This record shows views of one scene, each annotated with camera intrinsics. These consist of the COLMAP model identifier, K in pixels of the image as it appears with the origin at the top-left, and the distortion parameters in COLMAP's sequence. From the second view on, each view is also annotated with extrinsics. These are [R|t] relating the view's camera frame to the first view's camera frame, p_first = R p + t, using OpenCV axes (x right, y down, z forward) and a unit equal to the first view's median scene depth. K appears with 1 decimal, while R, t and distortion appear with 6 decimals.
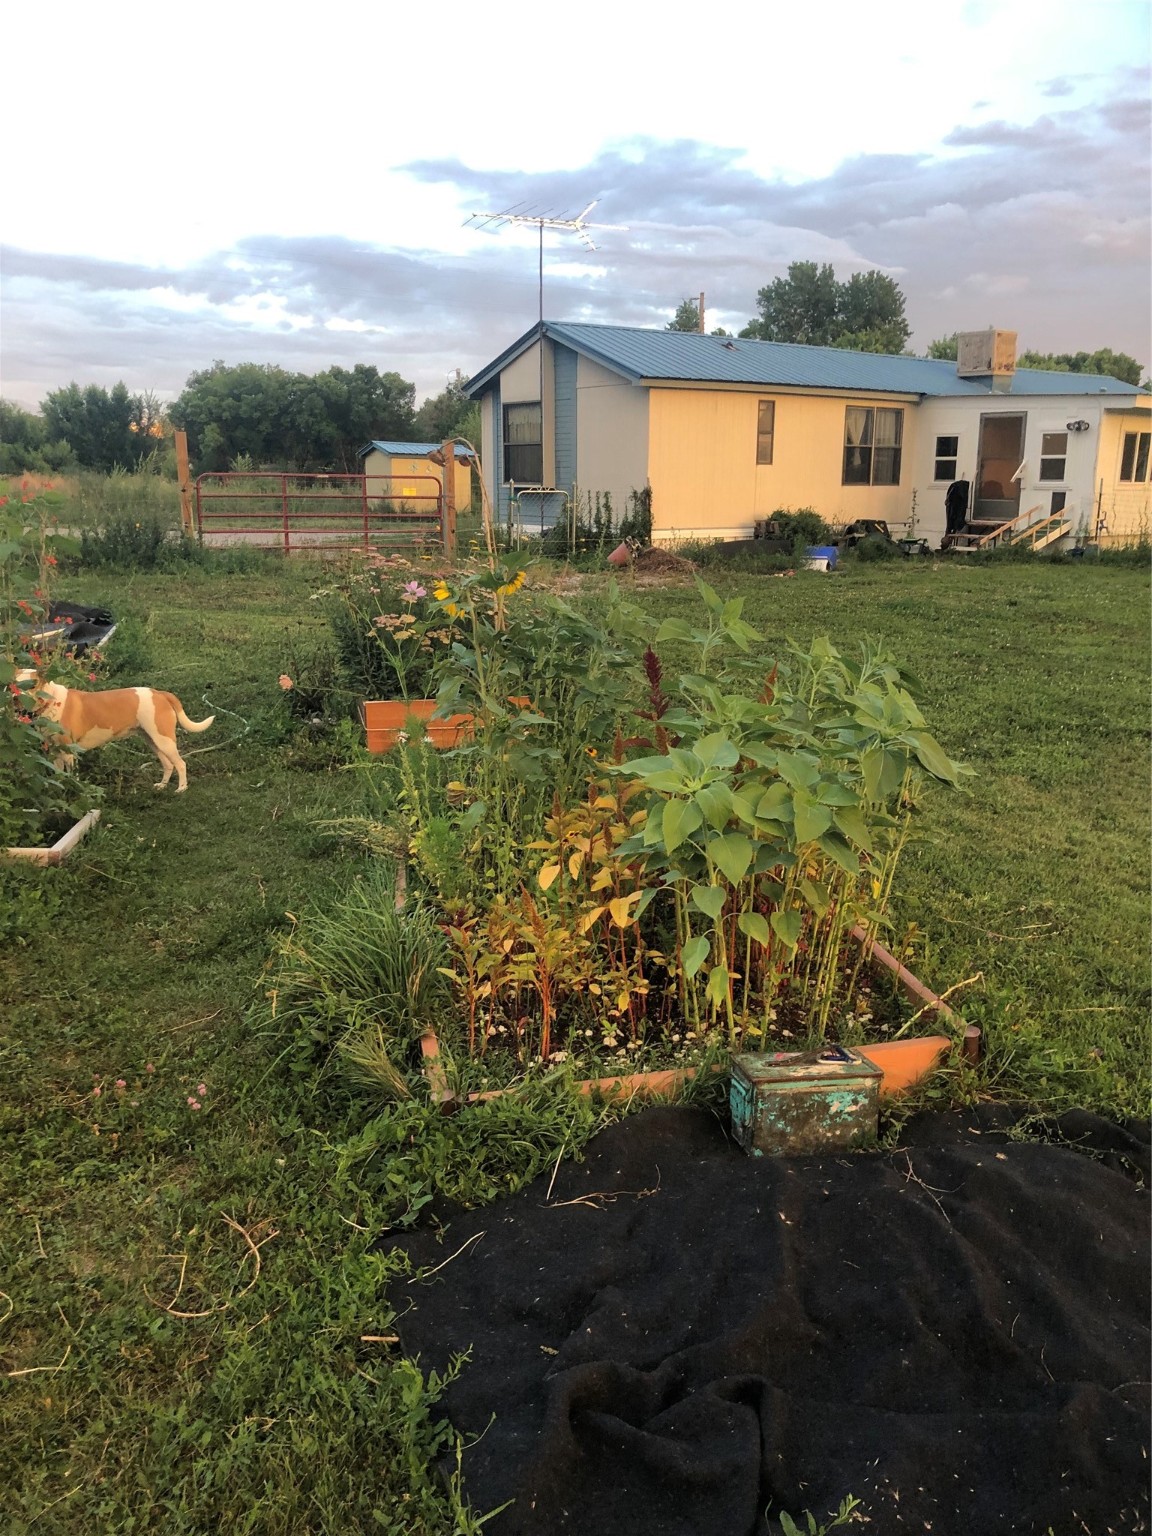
lens RADIAL K [[1256.8, 0, 602.4], [0, 1256.8, 758.9], [0, 0, 1]] dist [0.003670, -0.002982]
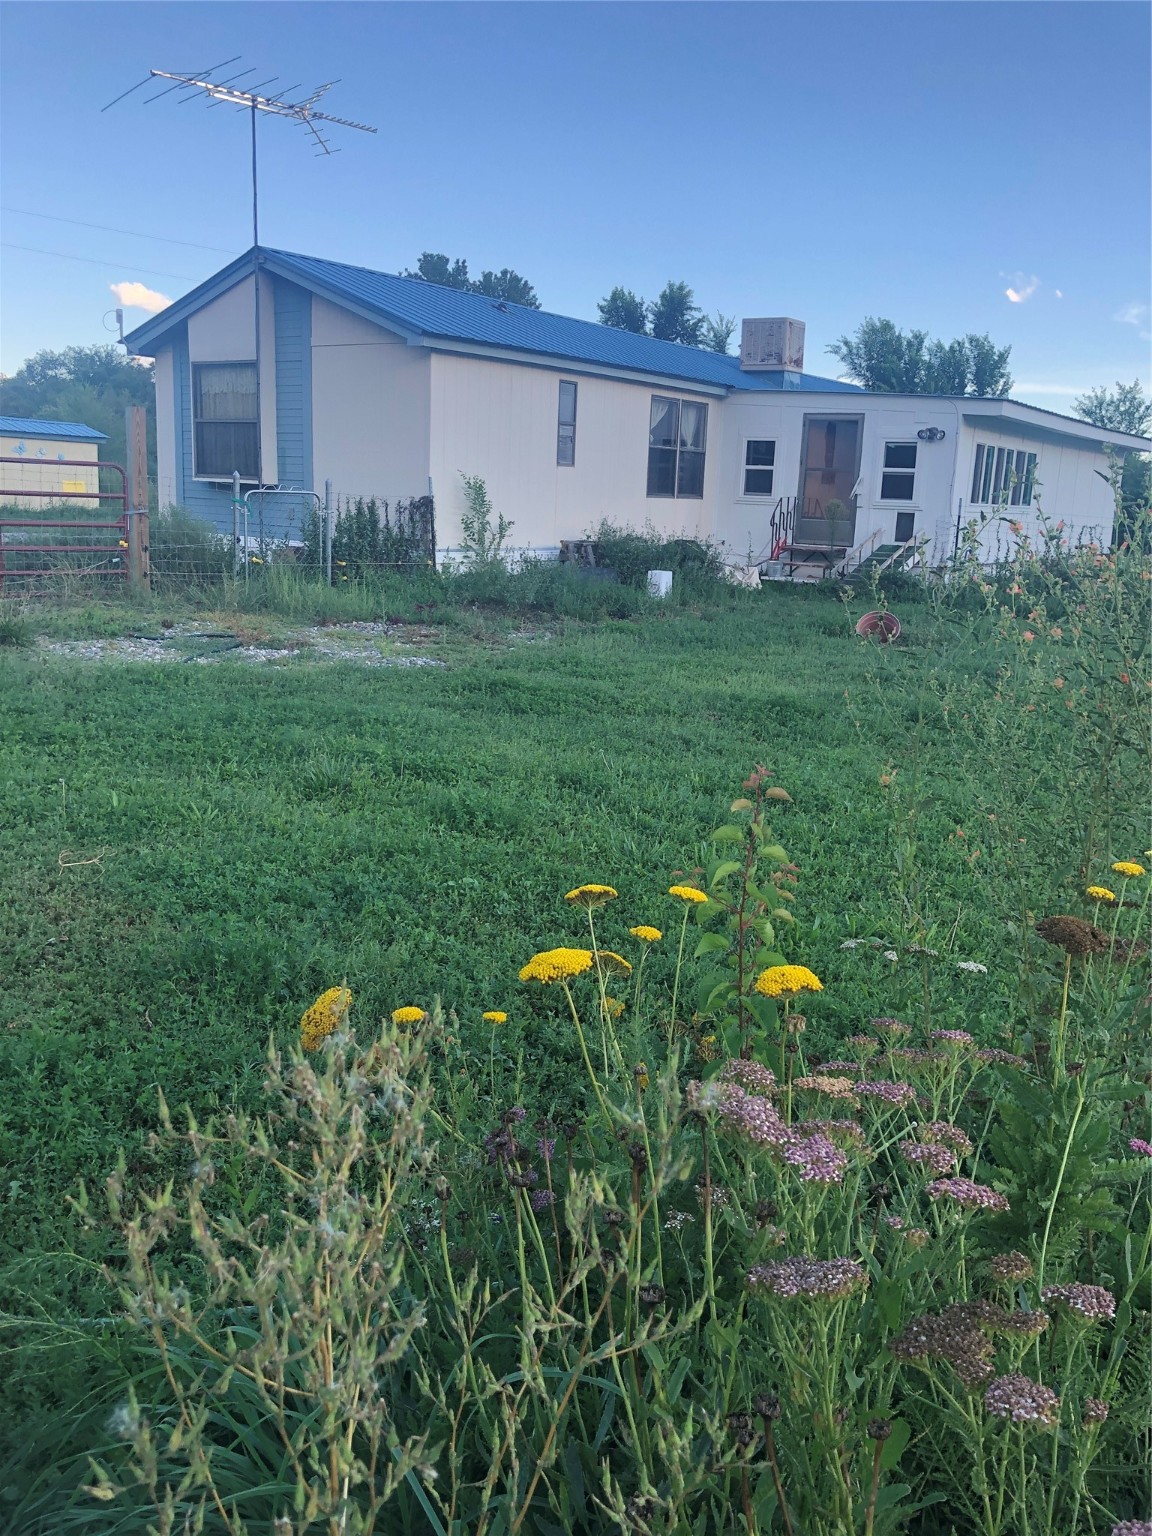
lens RADIAL K [[1256.8, 0, 602.4], [0, 1256.8, 758.9], [0, 0, 1]] dist [0.003670, -0.002982]
pose [[0.957406, -0.024339, 0.287718, -0.069797], [0.023697, 0.999703, 0.005714, -0.059636], [-0.287771, 0.001348, 0.957698, 0.262551]]
